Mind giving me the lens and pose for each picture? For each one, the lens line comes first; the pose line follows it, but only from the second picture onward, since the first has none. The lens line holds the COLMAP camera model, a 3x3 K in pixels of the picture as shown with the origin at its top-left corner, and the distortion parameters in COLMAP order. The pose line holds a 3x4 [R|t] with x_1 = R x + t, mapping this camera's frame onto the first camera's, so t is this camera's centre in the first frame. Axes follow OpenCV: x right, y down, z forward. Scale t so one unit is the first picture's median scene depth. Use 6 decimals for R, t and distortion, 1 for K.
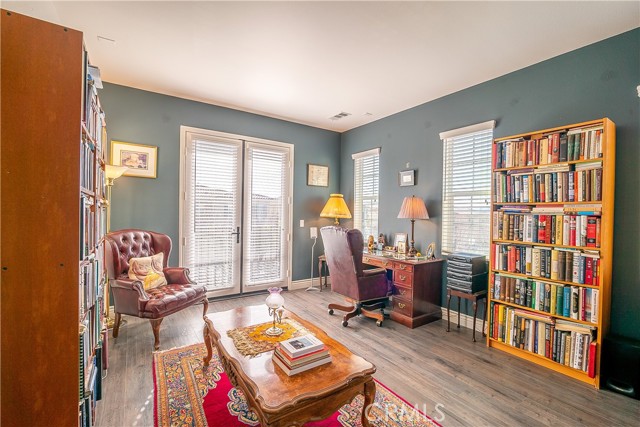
lens RADIAL K [[279.8, 0, 320.8], [0, 279.8, 214.8], [0, 0, 1]] dist [-0.026771, 0.007607]
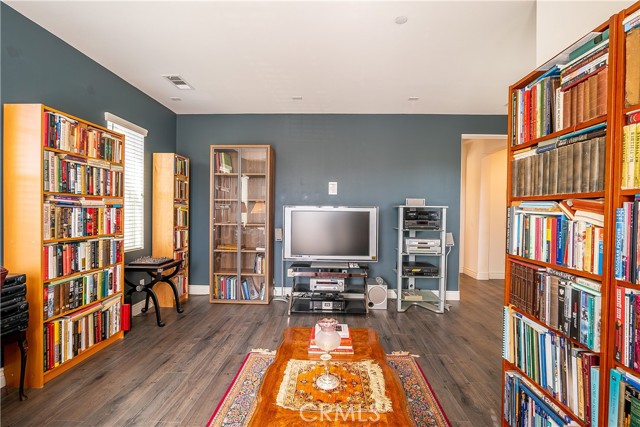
lens RADIAL K [[279.8, 0, 320.8], [0, 279.8, 214.8], [0, 0, 1]] dist [-0.026771, 0.007607]
pose [[-0.808016, -0.036098, 0.588053, -0.444643], [-0.020037, 0.999228, 0.033807, -0.023022], [-0.588819, 0.015534, -0.808116, 1.262820]]
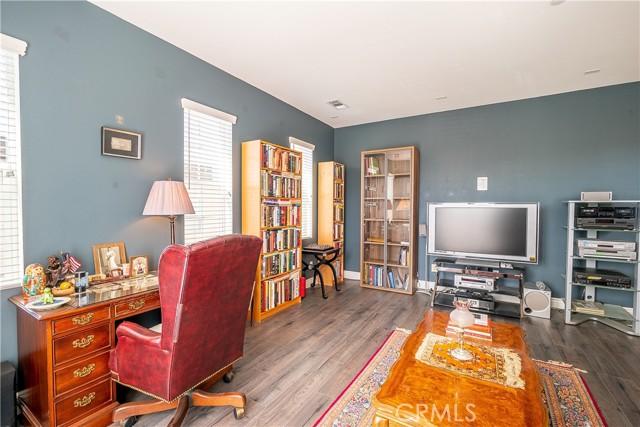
lens RADIAL K [[279.8, 0, 320.8], [0, 279.8, 214.8], [0, 0, 1]] dist [-0.026771, 0.007607]
pose [[-0.419945, -0.045011, 0.906433, -0.577166], [-0.001208, 0.998796, 0.049038, -0.025631], [-0.907549, 0.019499, -0.419494, 1.376124]]
